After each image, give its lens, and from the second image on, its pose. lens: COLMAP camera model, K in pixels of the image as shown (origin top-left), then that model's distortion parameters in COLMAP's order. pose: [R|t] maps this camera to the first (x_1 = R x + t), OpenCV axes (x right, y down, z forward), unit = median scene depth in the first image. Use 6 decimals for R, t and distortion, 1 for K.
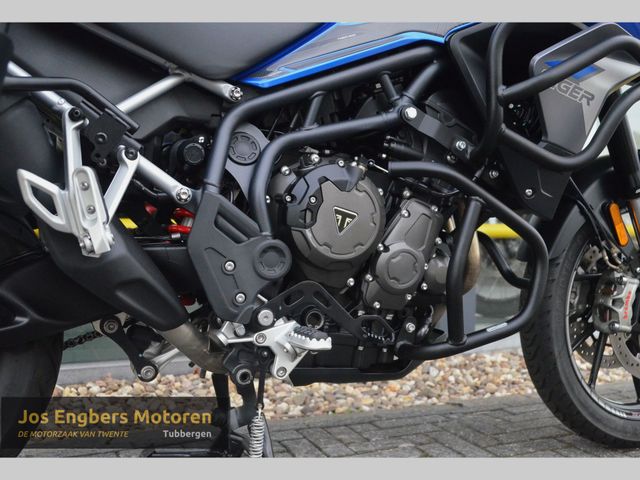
lens RADIAL K [[699.0, 0, 330.9], [0, 699.0, 248.9], [0, 0, 1]] dist [-0.072900, 0.254730]
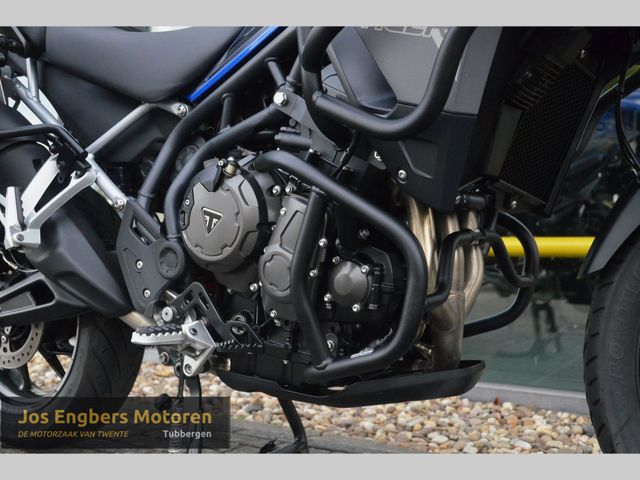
lens RADIAL K [[746.7, 0, 351.5], [0, 746.7, 246.9], [0, 0, 1]] dist [-0.034900, 0.045405]
pose [[0.579776, -0.009107, -0.814725, 0.989414], [-0.028312, 0.999108, -0.031315, 0.022616], [0.814284, 0.041223, 0.579001, 0.553725]]
